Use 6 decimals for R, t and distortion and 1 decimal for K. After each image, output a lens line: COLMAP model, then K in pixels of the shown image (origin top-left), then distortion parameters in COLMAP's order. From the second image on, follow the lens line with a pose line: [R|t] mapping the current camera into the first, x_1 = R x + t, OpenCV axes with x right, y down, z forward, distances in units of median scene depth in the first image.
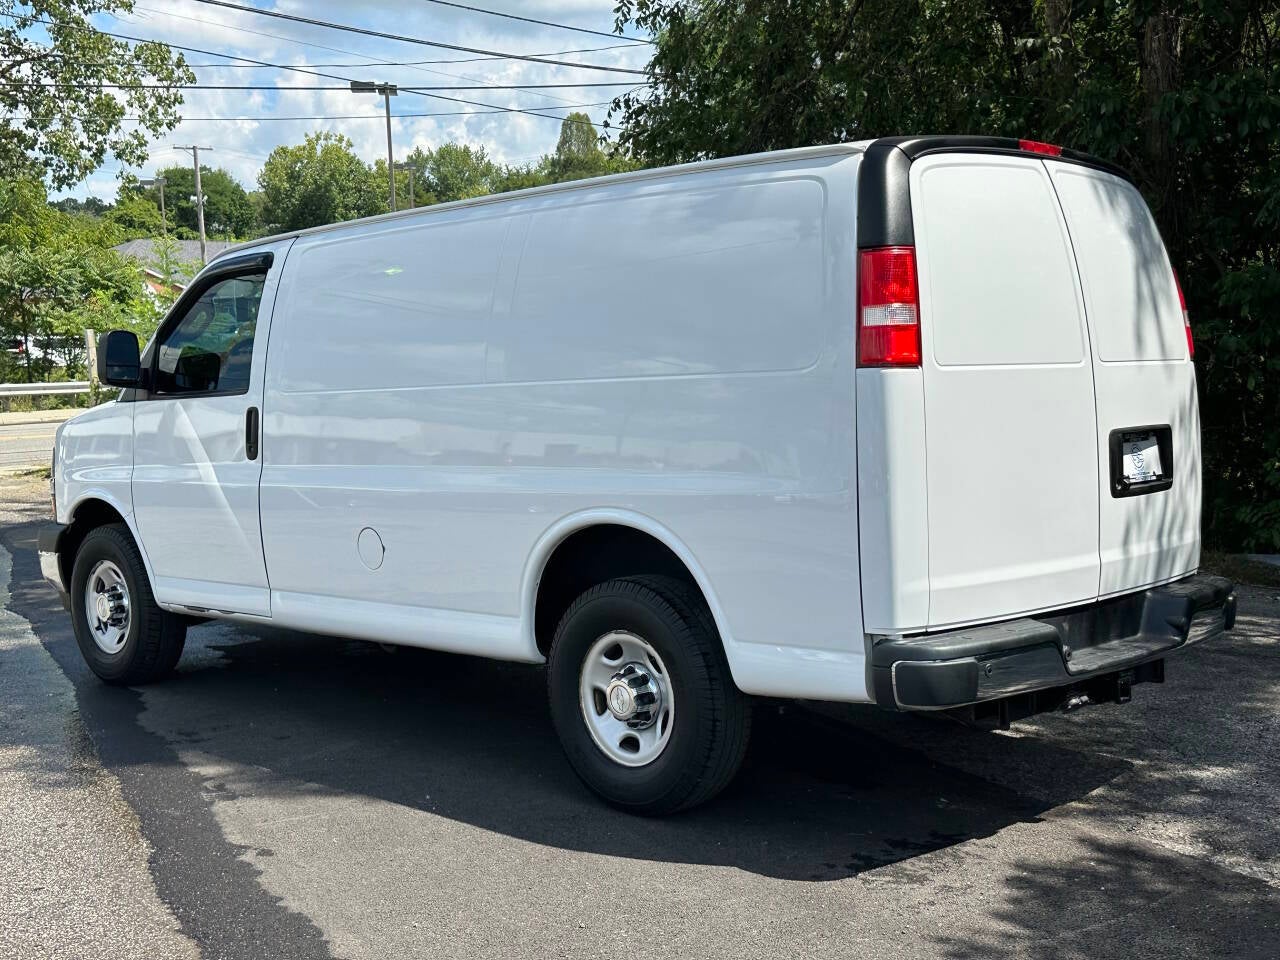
lens RADIAL K [[1576.4, 0, 640.0], [0, 1576.4, 480.0], [0, 0, 1]] dist [0.207726, -0.472896]
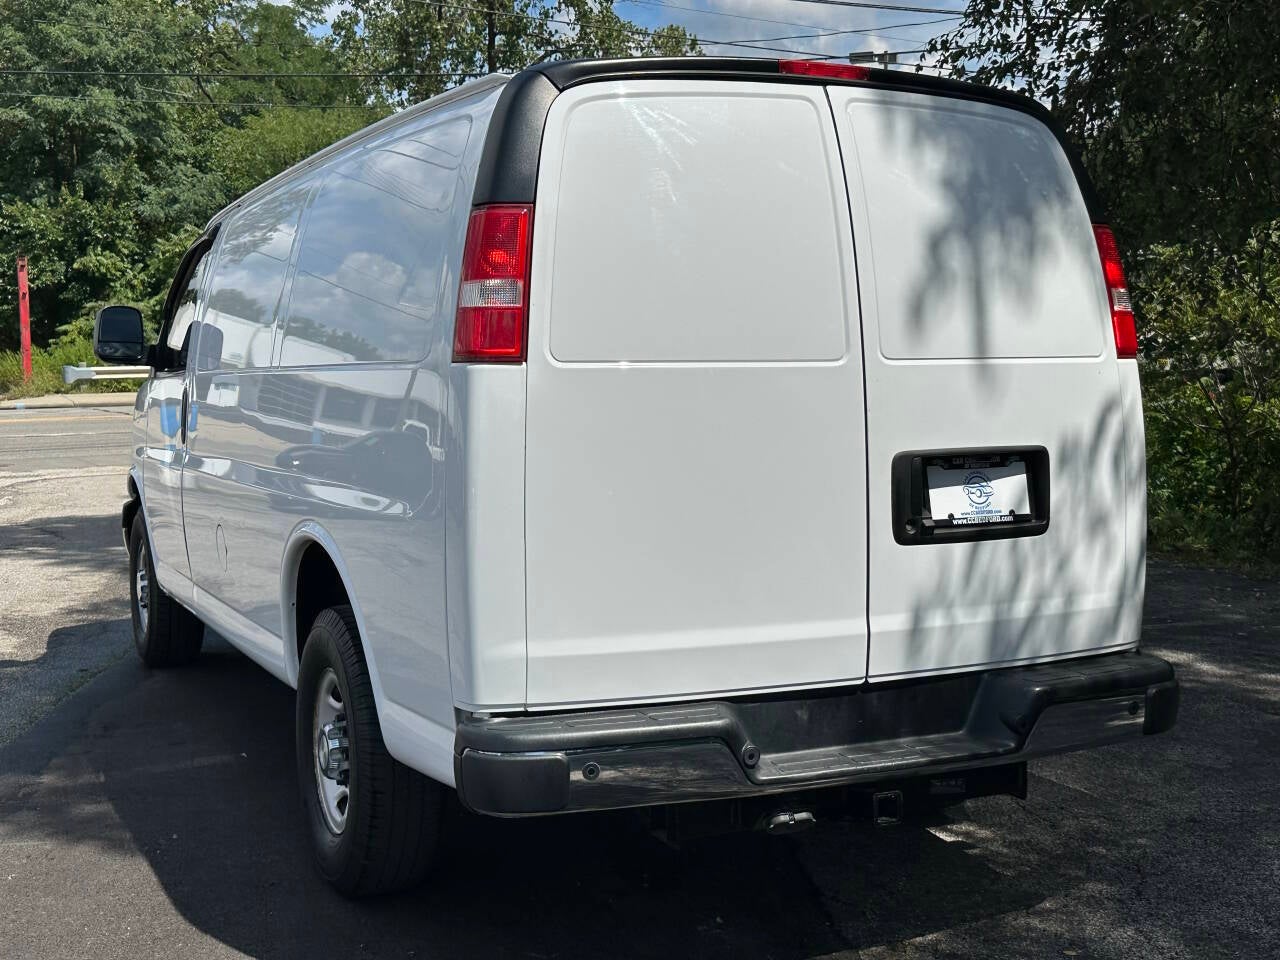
lens RADIAL K [[1580.0, 0, 649.8], [0, 1580.0, 485.0], [0, 0, 1]] dist [0.197599, -0.418668]
pose [[0.935396, 0.047119, -0.350449, 0.455640], [-0.038901, 0.998779, 0.030457, -0.035090], [0.351457, -0.014857, 0.936086, 0.284252]]
